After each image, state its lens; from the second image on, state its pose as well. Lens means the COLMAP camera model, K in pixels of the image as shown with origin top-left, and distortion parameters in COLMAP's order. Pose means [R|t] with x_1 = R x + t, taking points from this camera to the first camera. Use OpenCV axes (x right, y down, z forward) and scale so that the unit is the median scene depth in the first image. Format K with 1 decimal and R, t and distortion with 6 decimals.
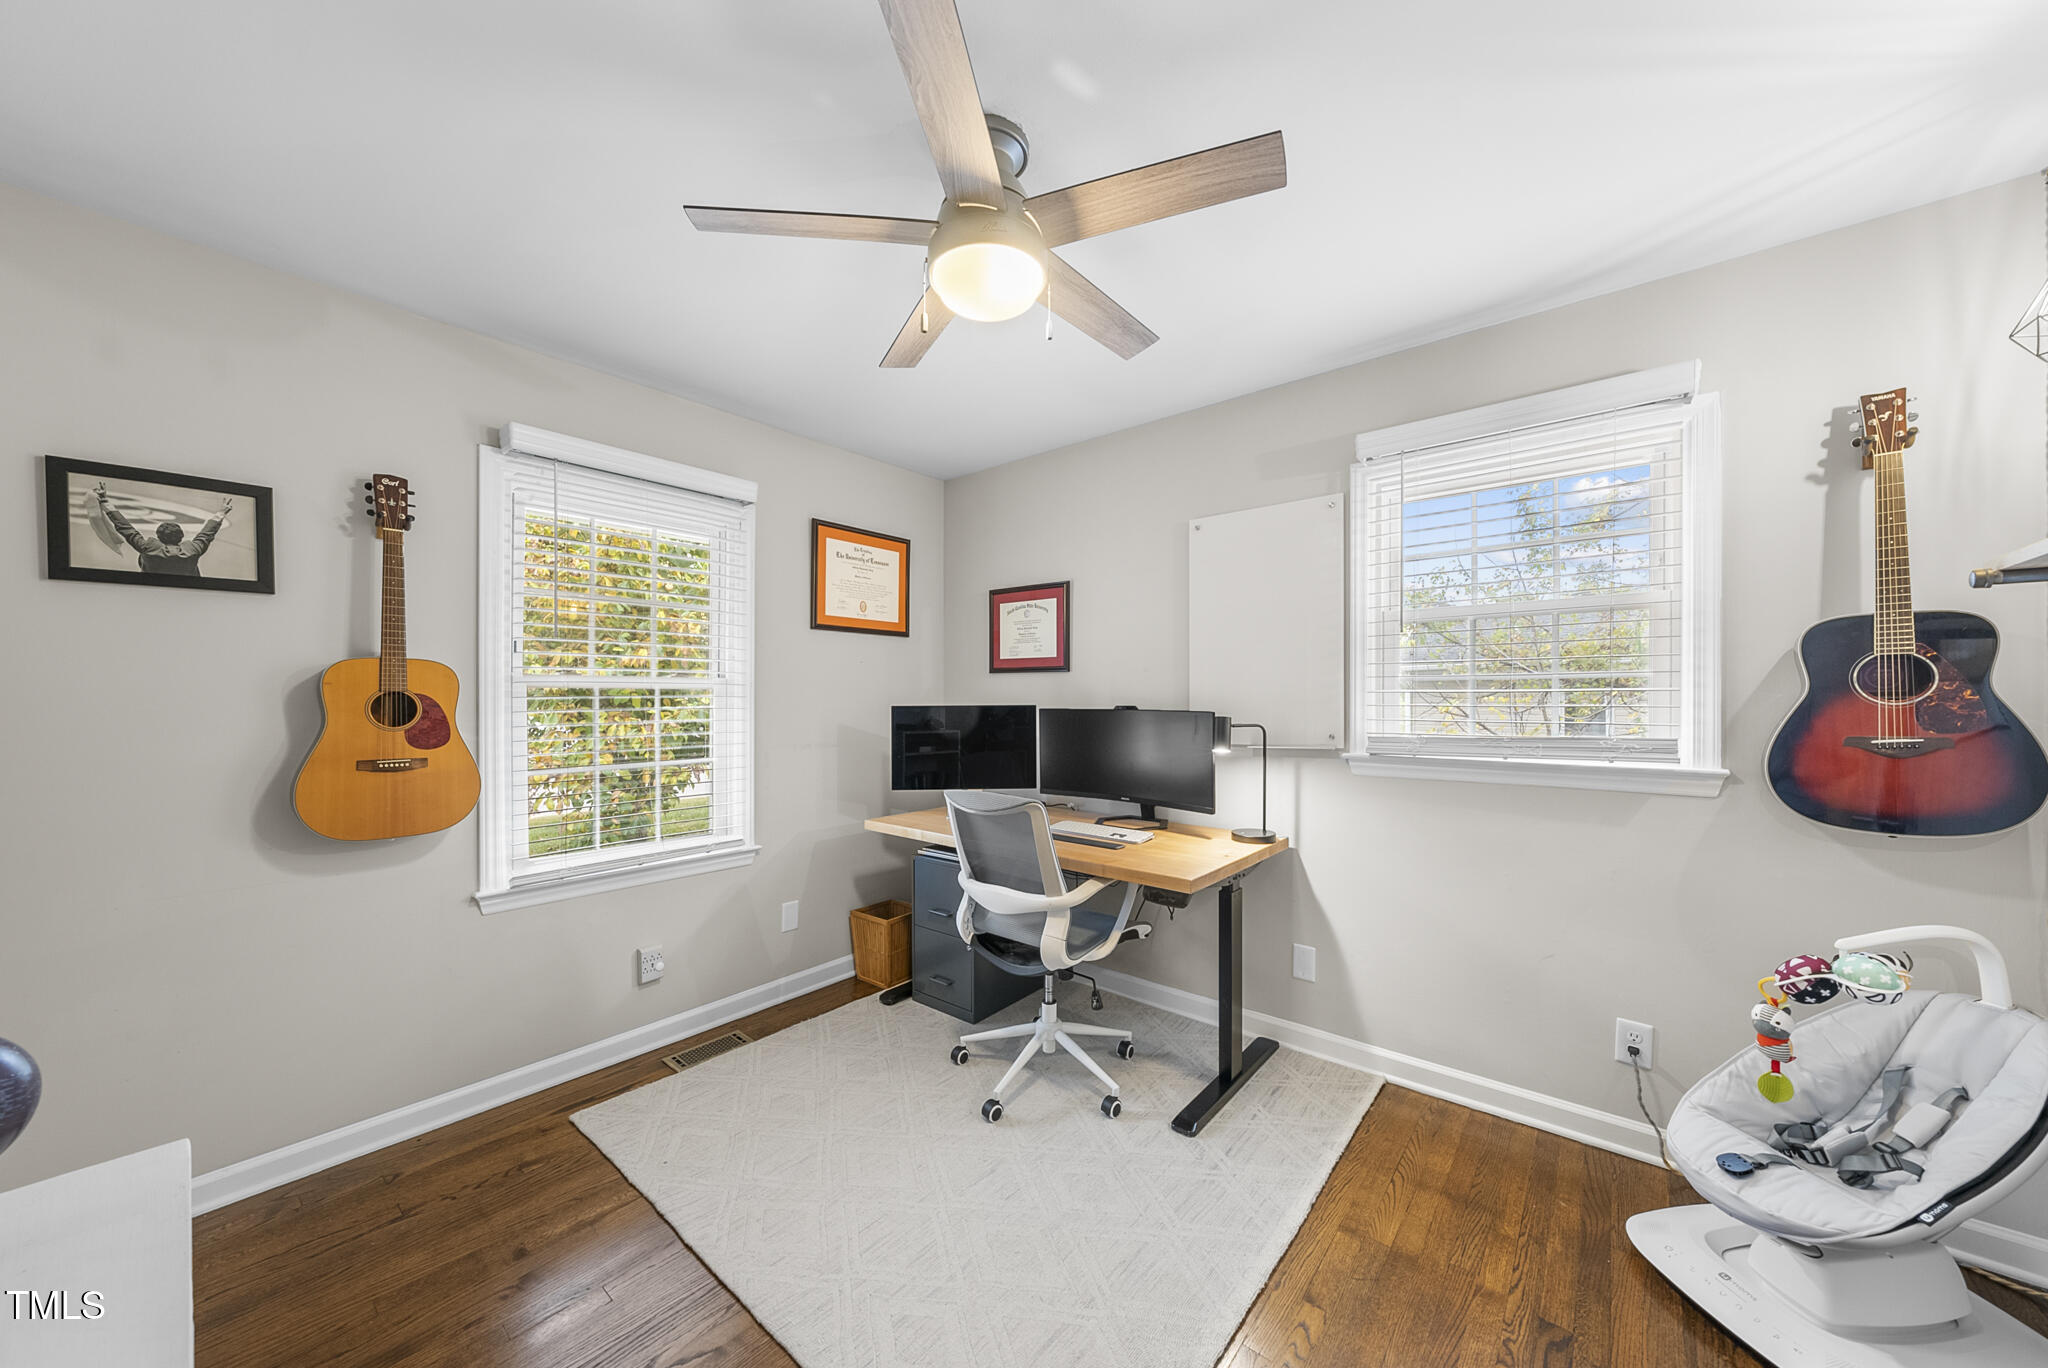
lens RADIAL K [[714.6, 0, 1021.0], [0, 714.6, 702.0], [0, 0, 1]] dist [-0.001458, -0.000123]
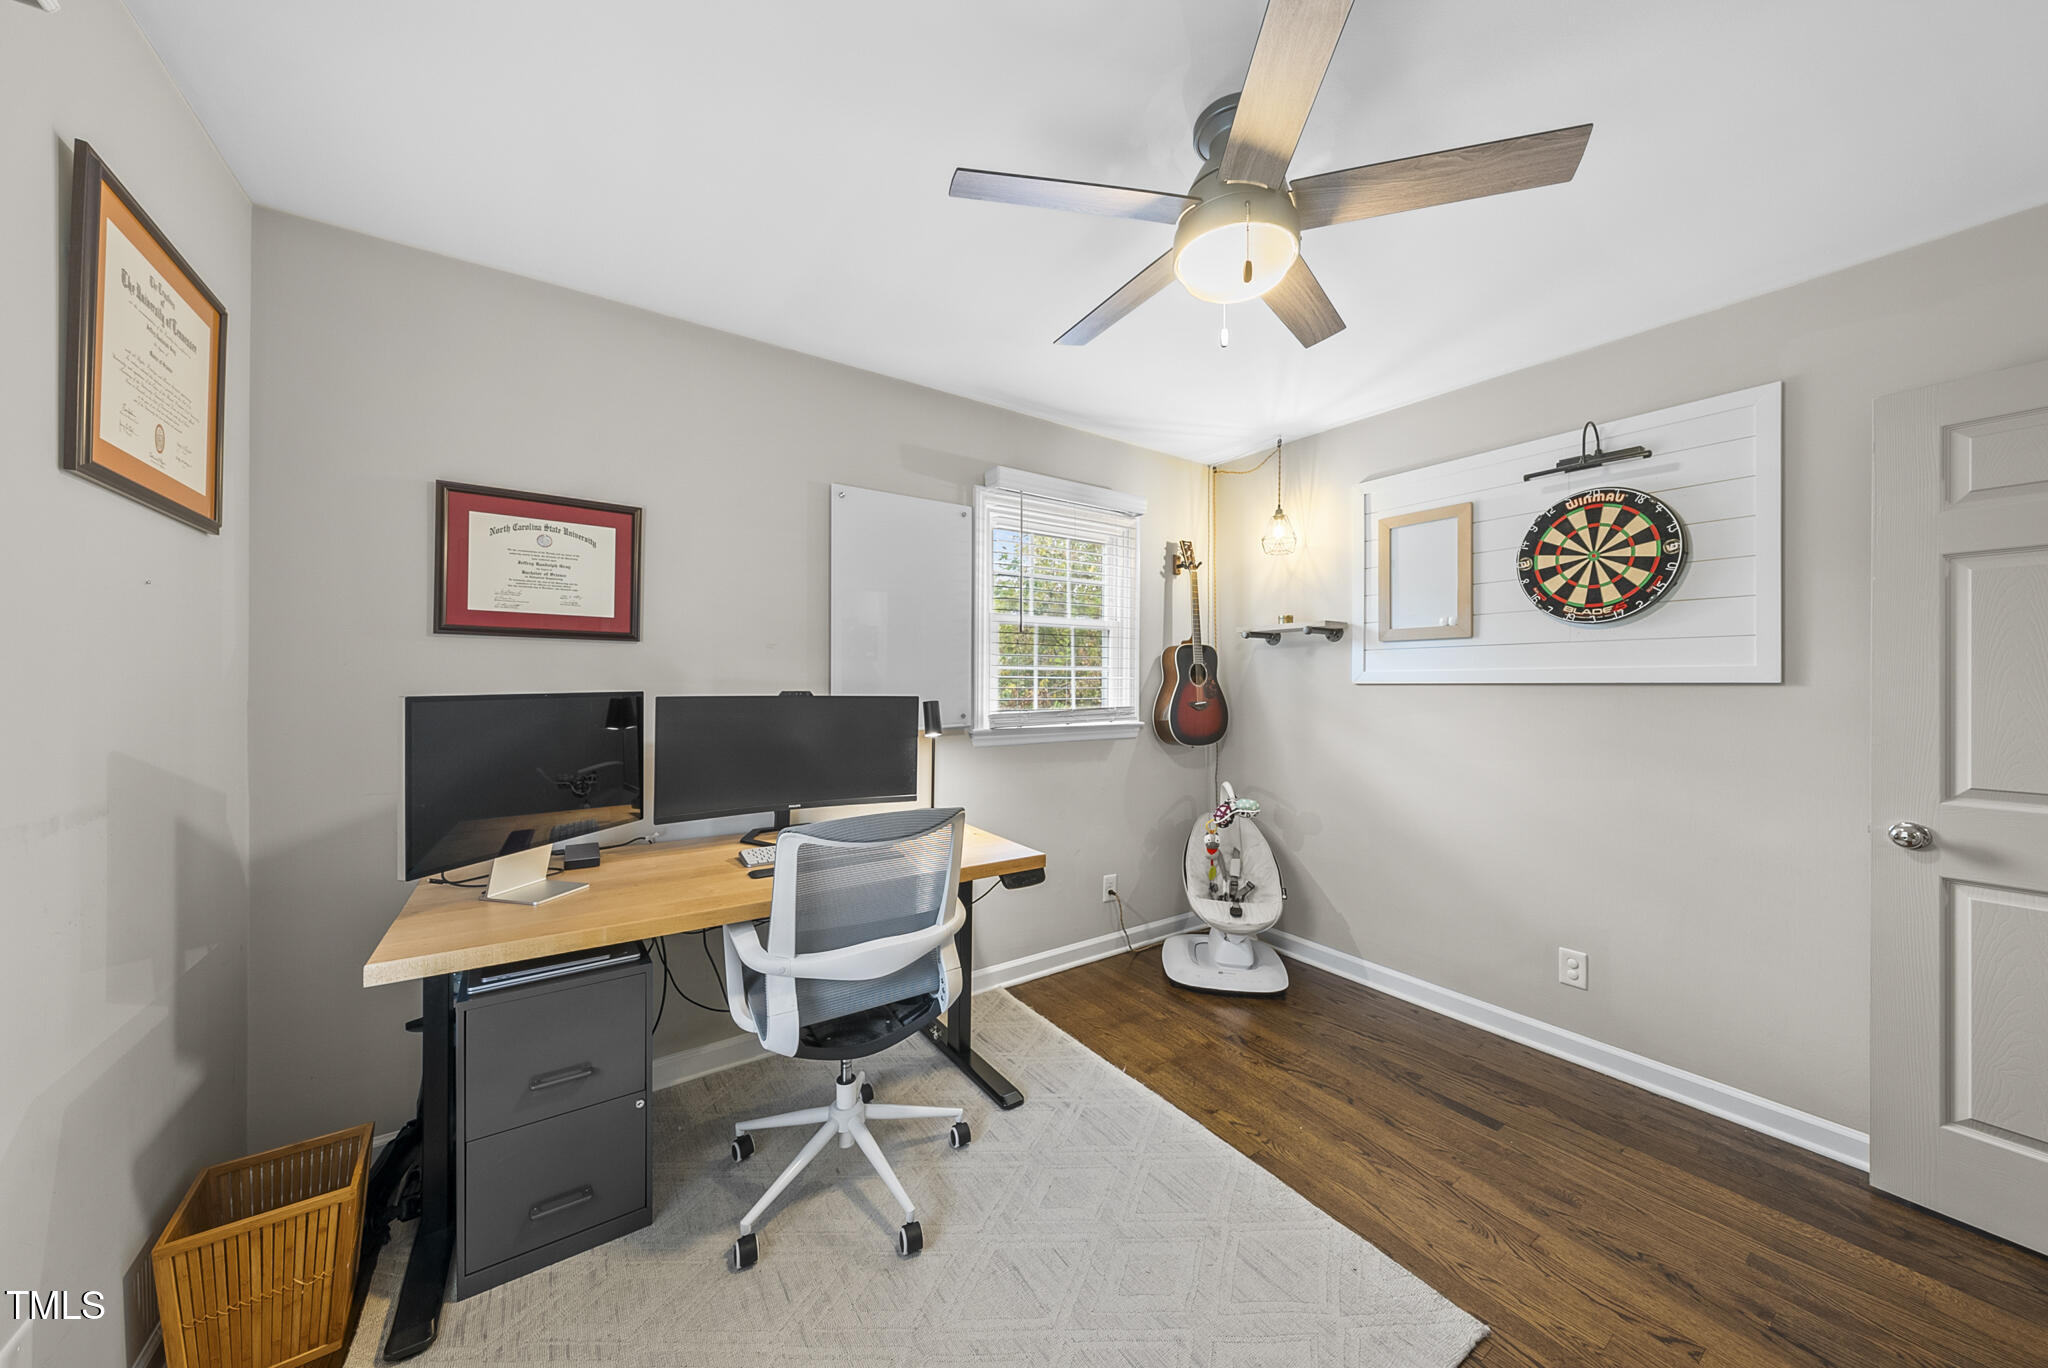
lens RADIAL K [[695.5, 0, 1024.0], [0, 695.5, 684.0], [0, 0, 1]] dist [0.000764, -0.000042]
pose [[0.256715, -0.001075, 0.966487, -0.621482], [-0.000760, 0.999999, 0.001314, -0.004384], [-0.966487, -0.001072, 0.256714, 0.617395]]
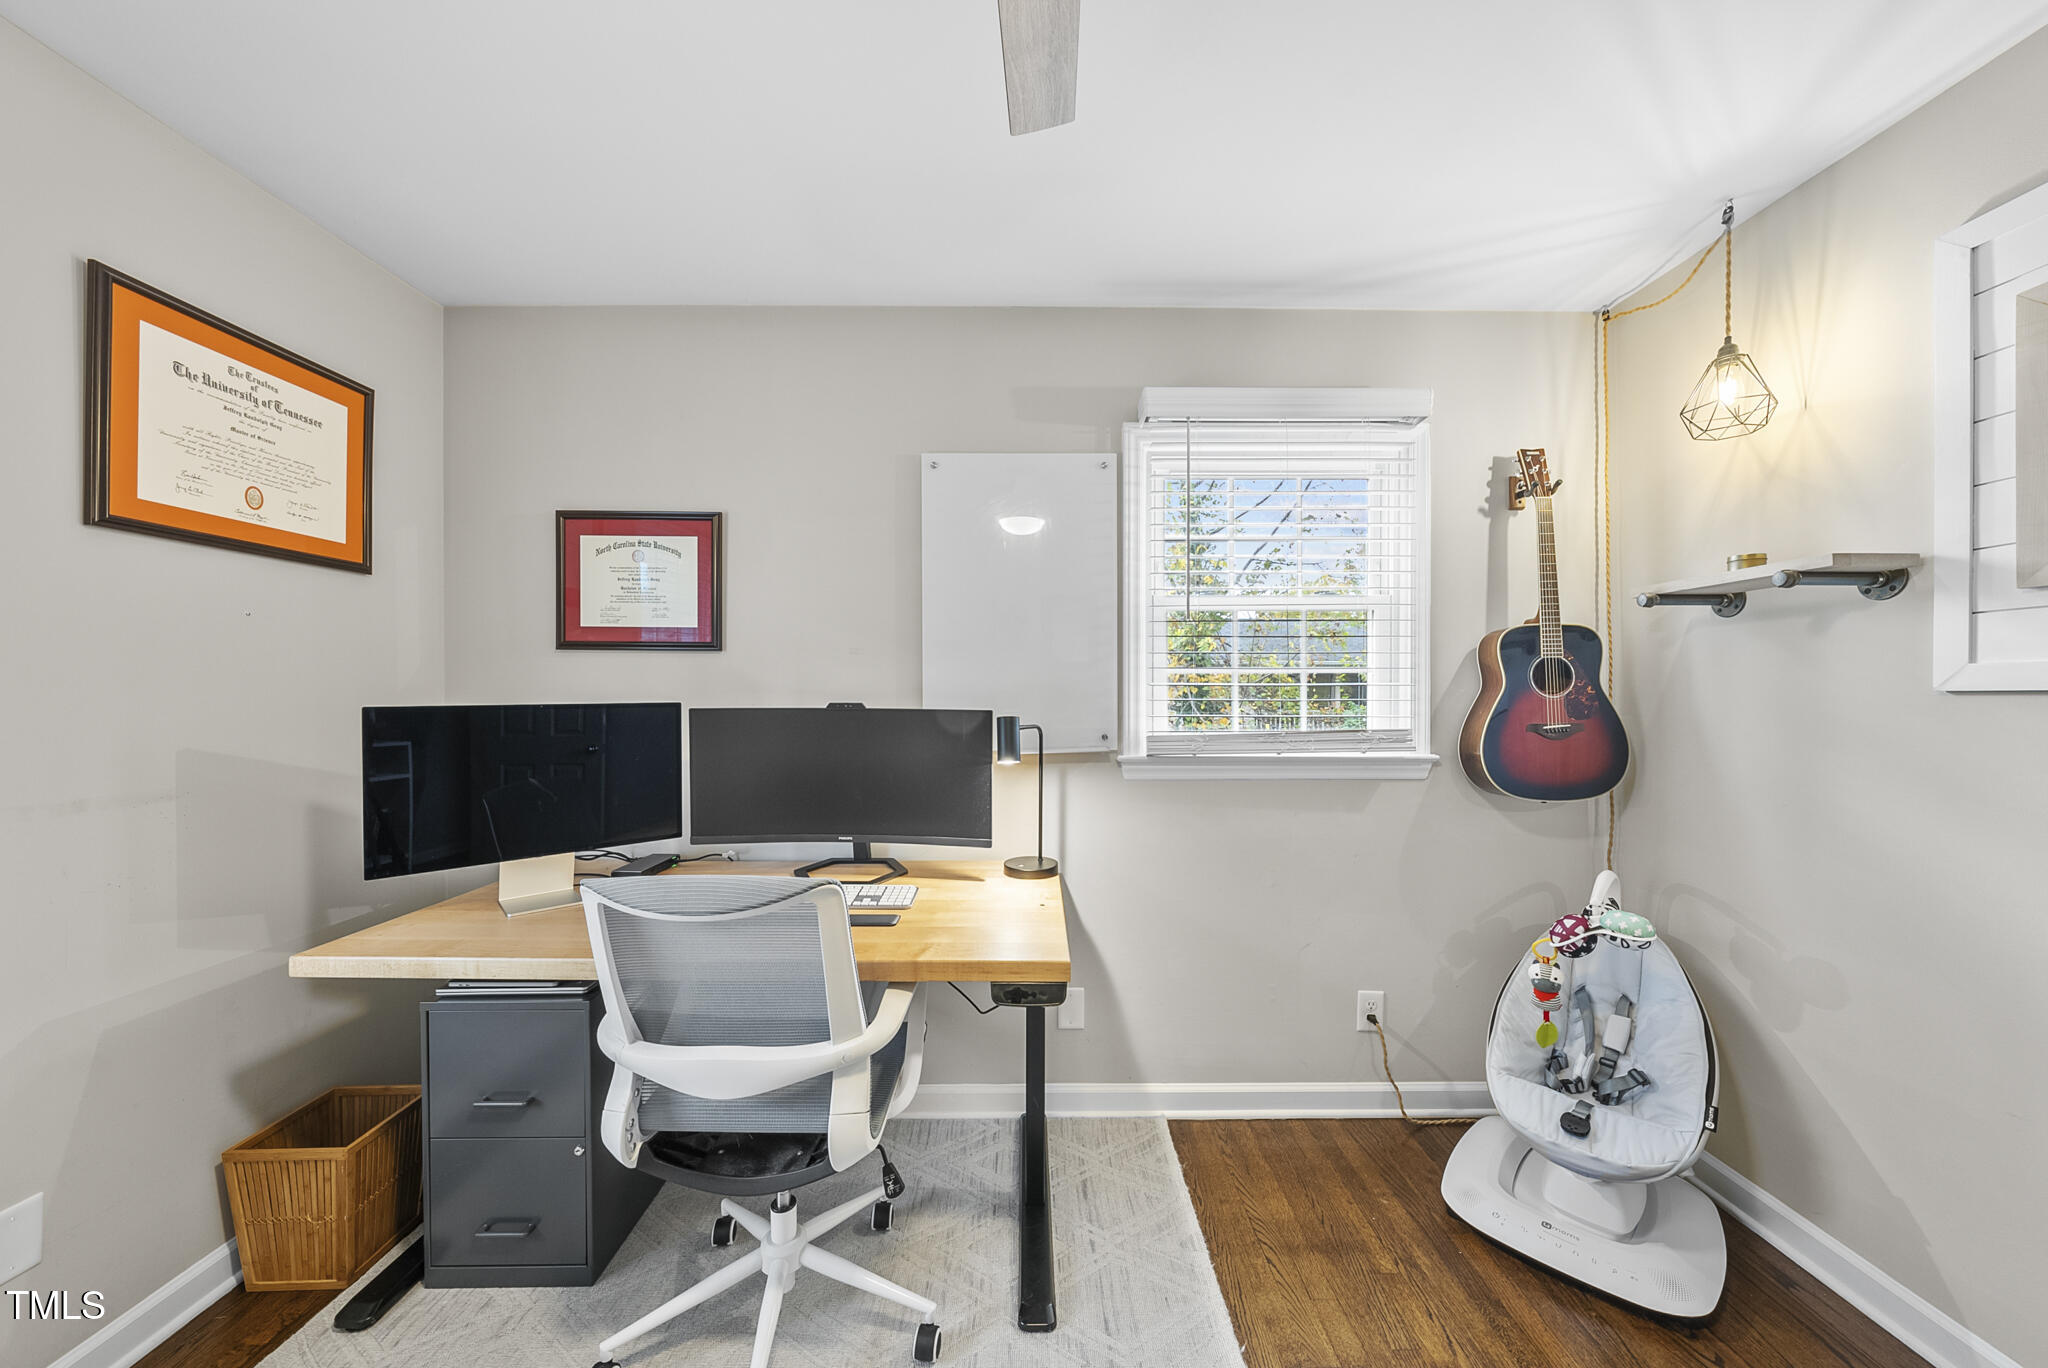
lens RADIAL K [[705.3, 0, 1028.4], [0, 705.3, 696.6], [0, 0, 1]] dist [-0.001174, -0.000210]
pose [[0.758917, -0.003768, 0.651177, -0.182849], [0.002166, 0.999992, 0.003261, -0.002701], [-0.651184, -0.001064, 0.758919, 0.419221]]
